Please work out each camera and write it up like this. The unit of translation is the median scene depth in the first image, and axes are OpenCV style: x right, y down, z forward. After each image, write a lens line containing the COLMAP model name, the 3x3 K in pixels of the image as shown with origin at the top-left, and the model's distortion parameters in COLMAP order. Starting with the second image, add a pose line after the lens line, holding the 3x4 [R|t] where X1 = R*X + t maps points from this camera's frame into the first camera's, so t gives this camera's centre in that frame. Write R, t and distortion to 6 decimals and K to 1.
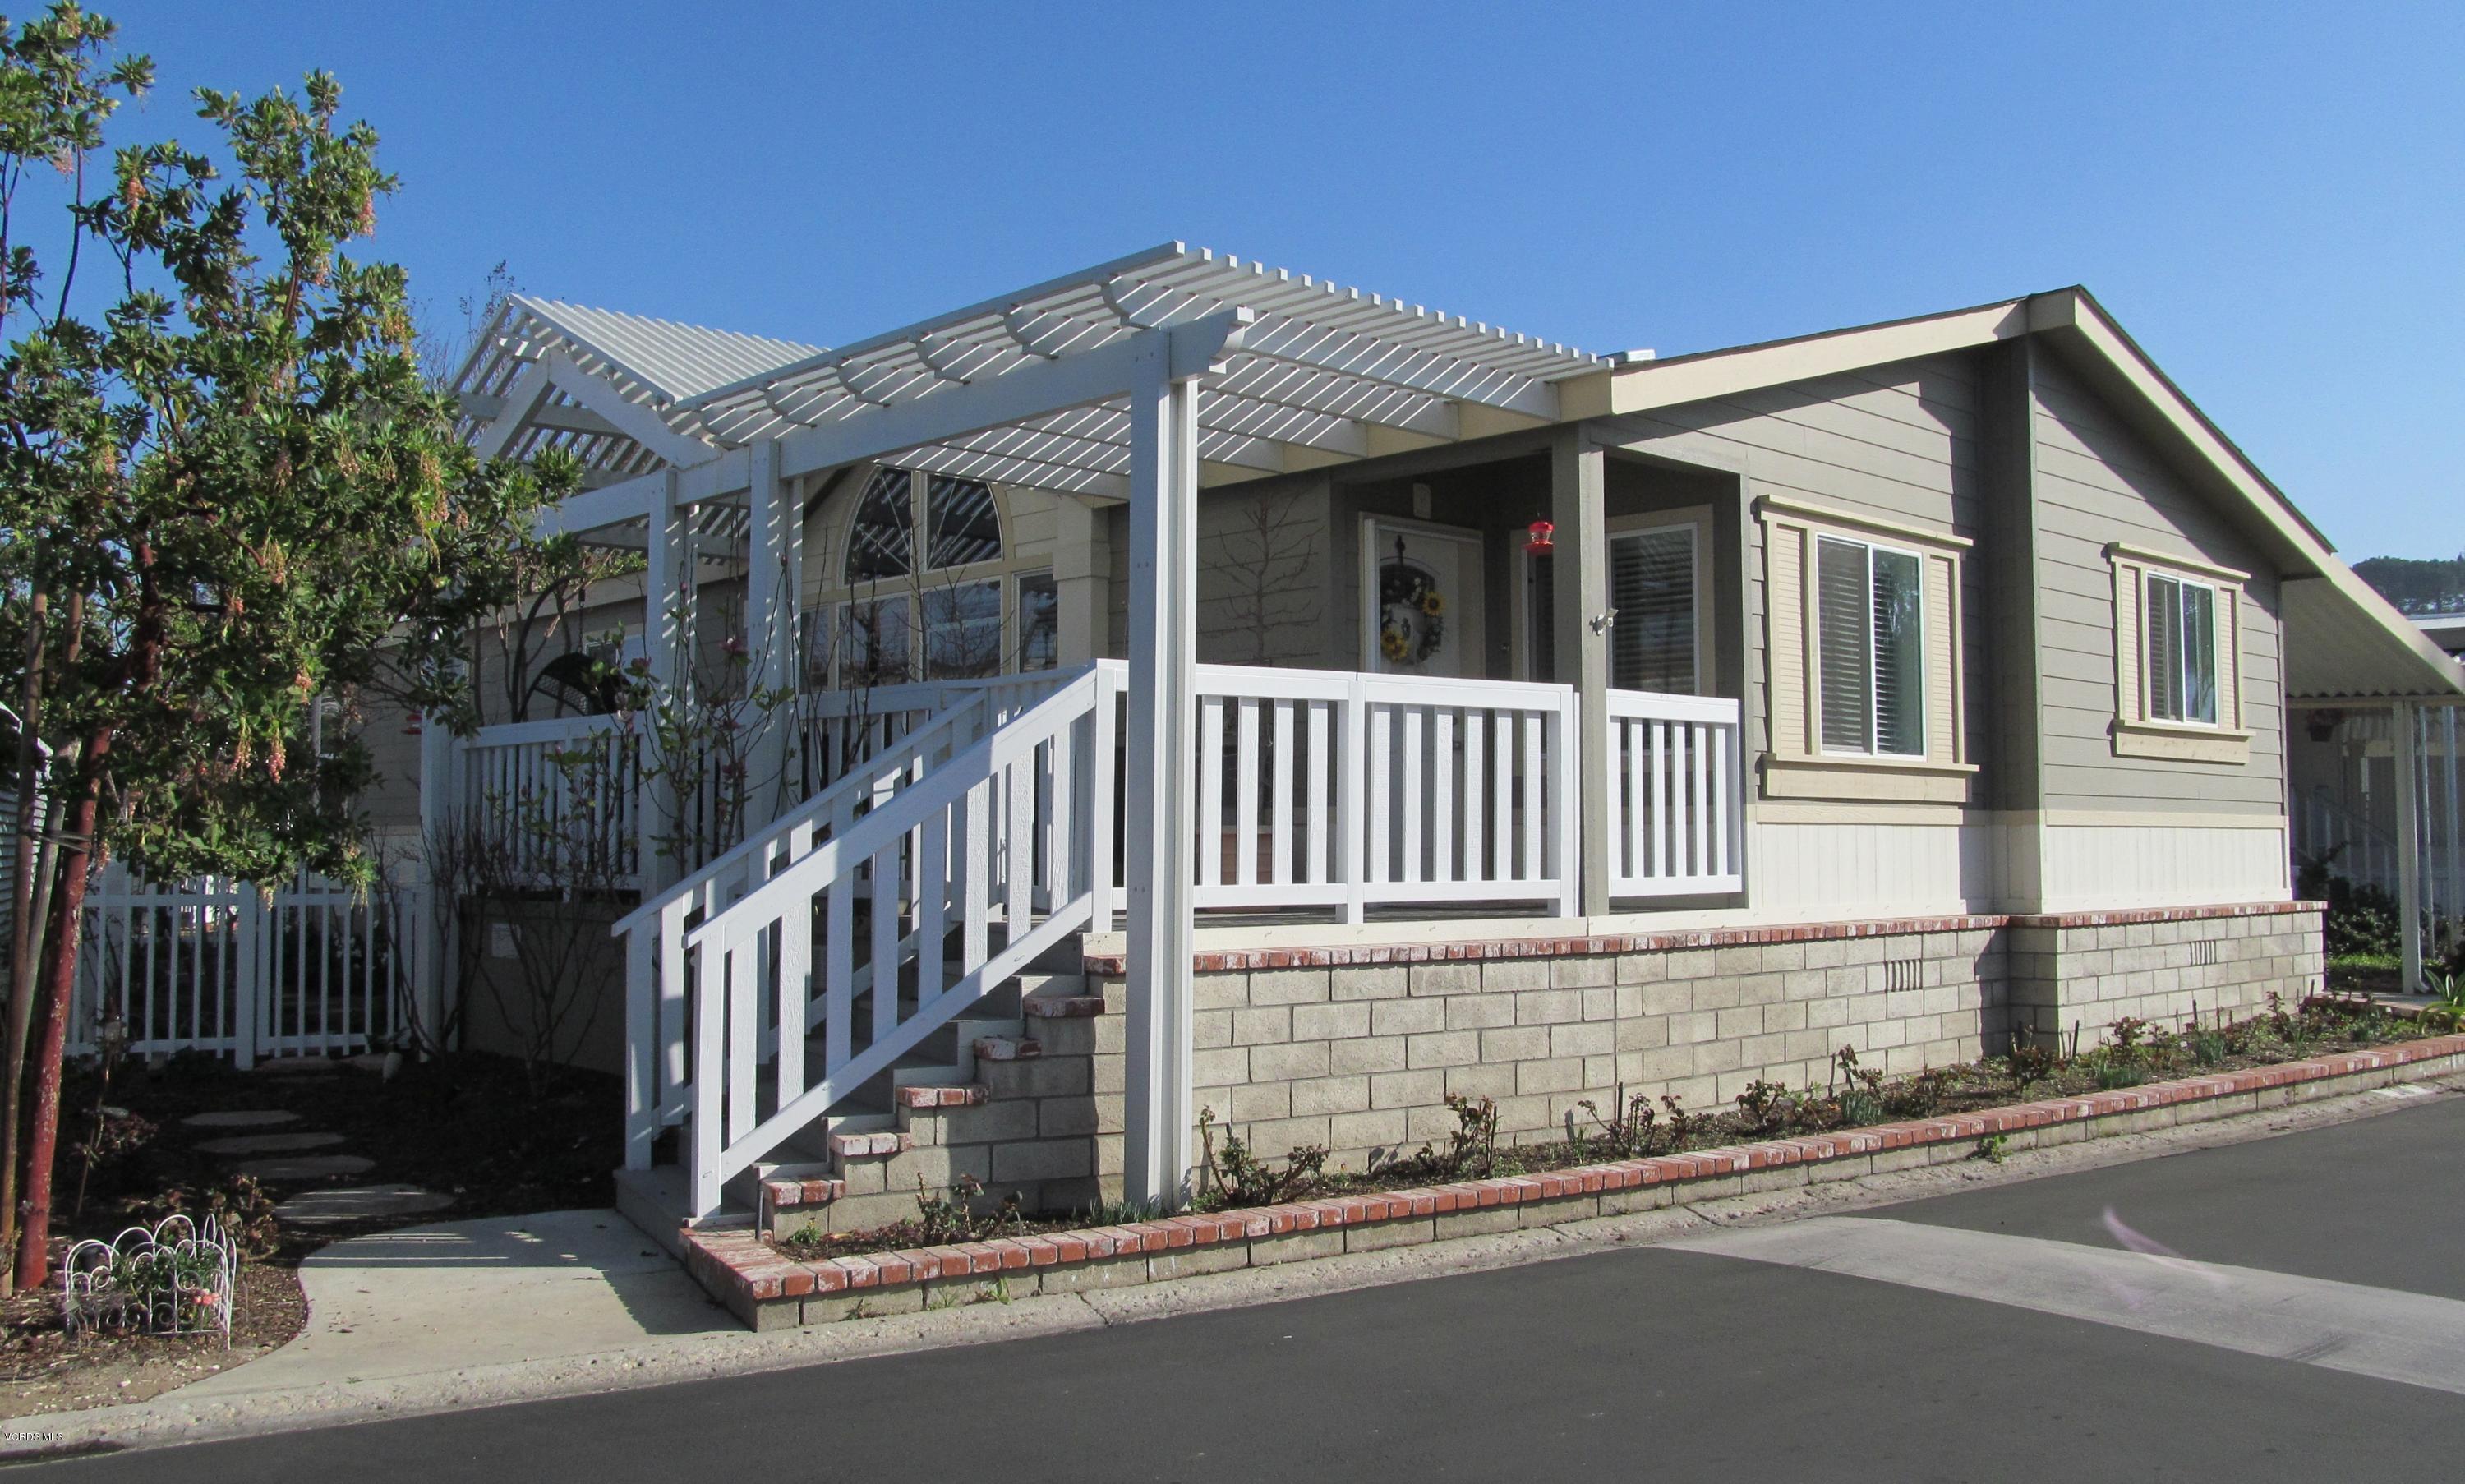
lens RADIAL K [[2018.6, 0, 1232.5], [0, 2018.6, 742.0], [0, 0, 1]] dist [-0.052705, 0.015235]
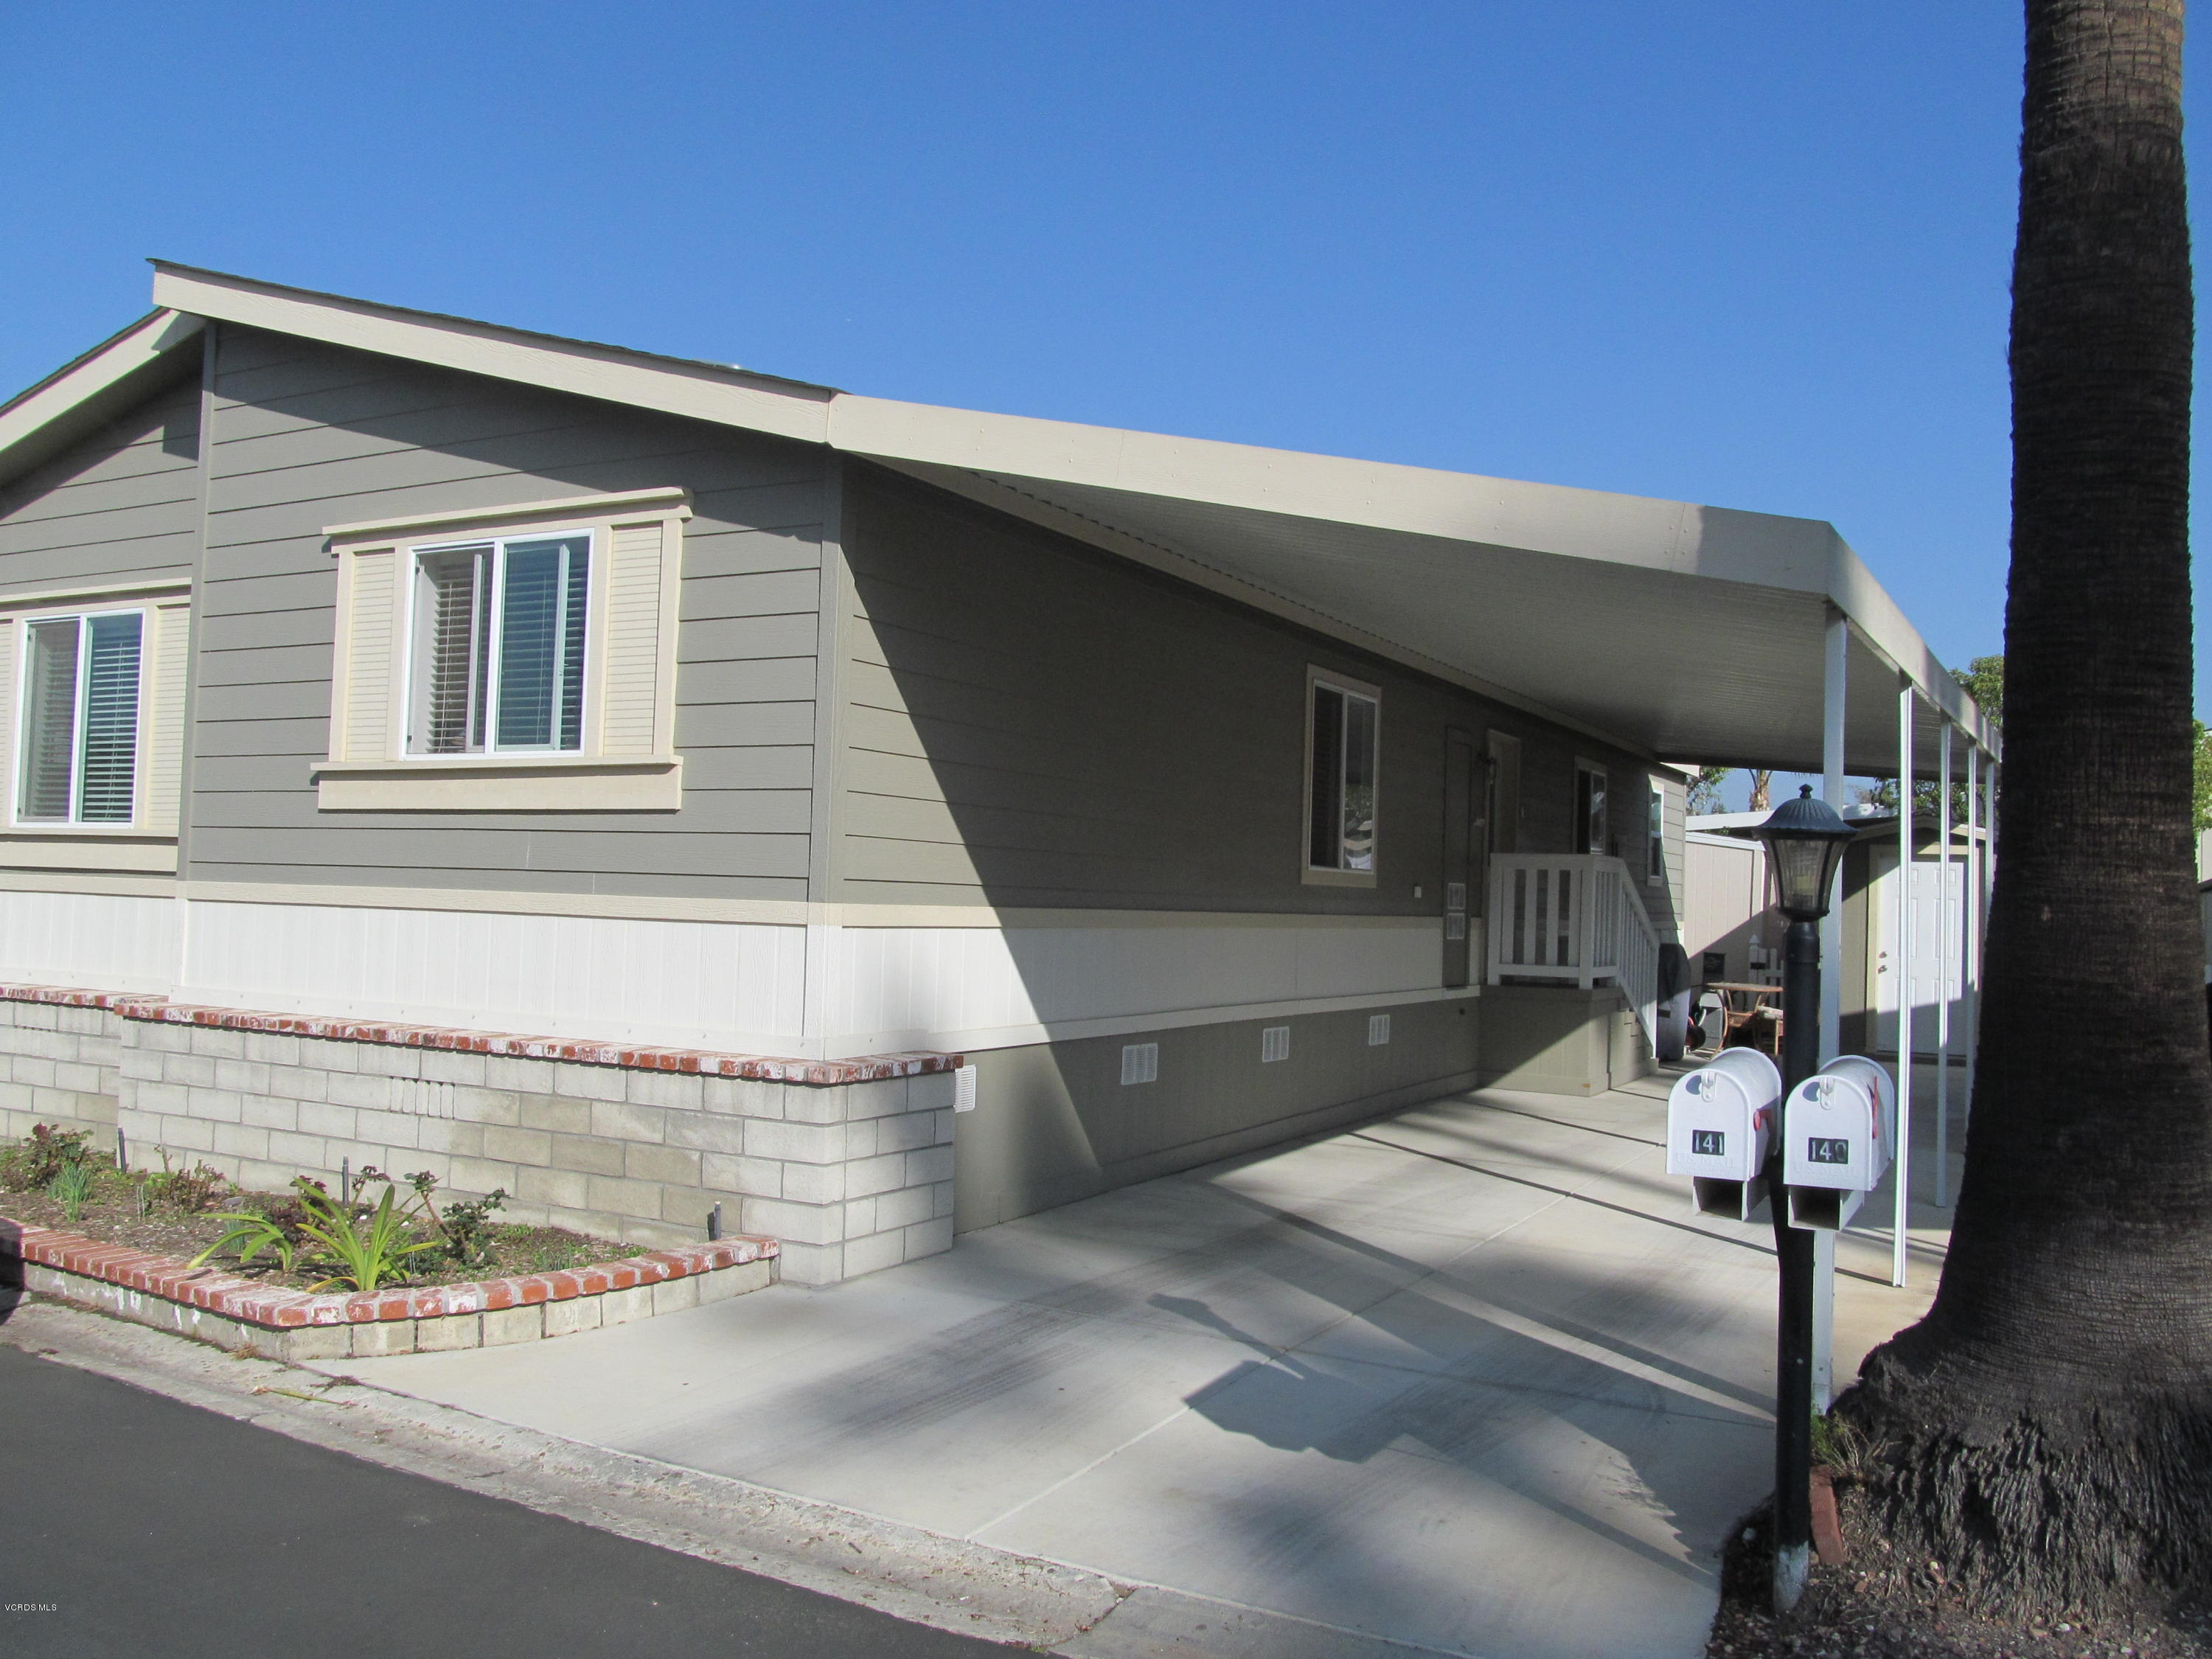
lens RADIAL K [[1814.3, 0, 1106.0], [0, 1814.3, 829.5], [0, 0, 1]] dist [-0.057185, 0.020638]
pose [[0.325839, -0.030333, -0.944938, 1.522044], [0.016064, 0.999519, -0.026545, 0.047107], [0.945289, -0.006530, 0.326170, 1.369532]]
